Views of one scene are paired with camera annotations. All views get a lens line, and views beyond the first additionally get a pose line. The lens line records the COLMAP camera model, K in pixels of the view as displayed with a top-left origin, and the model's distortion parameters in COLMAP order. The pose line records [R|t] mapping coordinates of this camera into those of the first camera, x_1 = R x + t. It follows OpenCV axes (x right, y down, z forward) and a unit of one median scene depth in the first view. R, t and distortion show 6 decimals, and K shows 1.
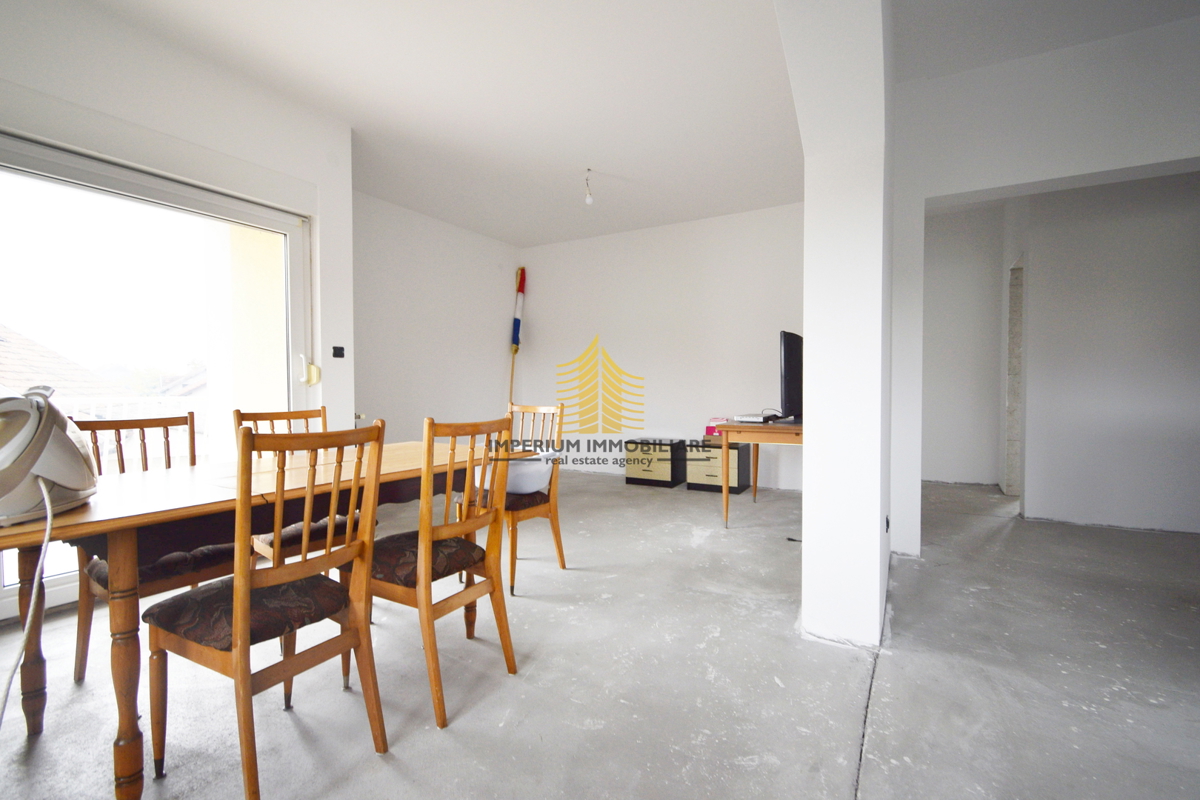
lens RADIAL K [[531.3, 0, 600.0], [0, 531.3, 400.0], [0, 0, 1]] dist [0.008042, -0.000588]
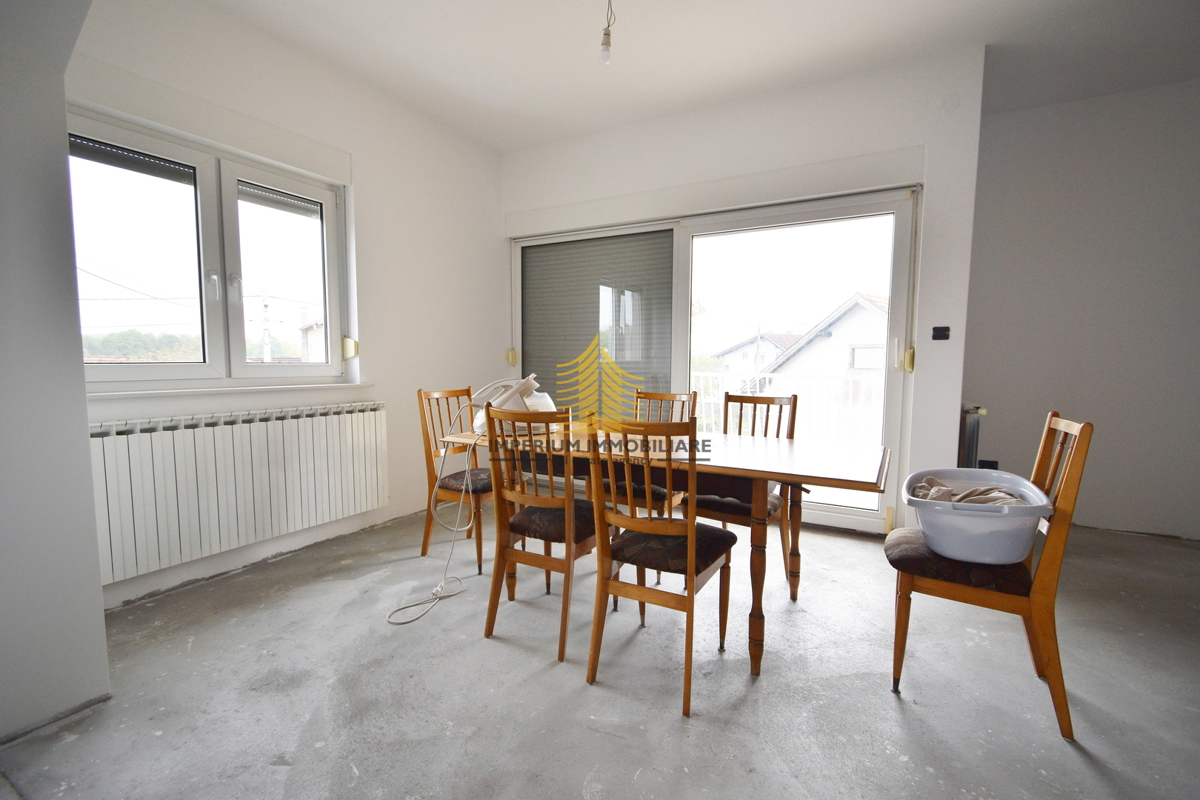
lens RADIAL K [[531.3, 0, 600.0], [0, 531.3, 400.0], [0, 0, 1]] dist [0.008042, -0.000588]
pose [[0.016323, 0.068188, -0.997539, 0.354144], [-0.024277, 0.997405, 0.067781, -0.027924], [0.999572, 0.023111, 0.017936, 0.438354]]
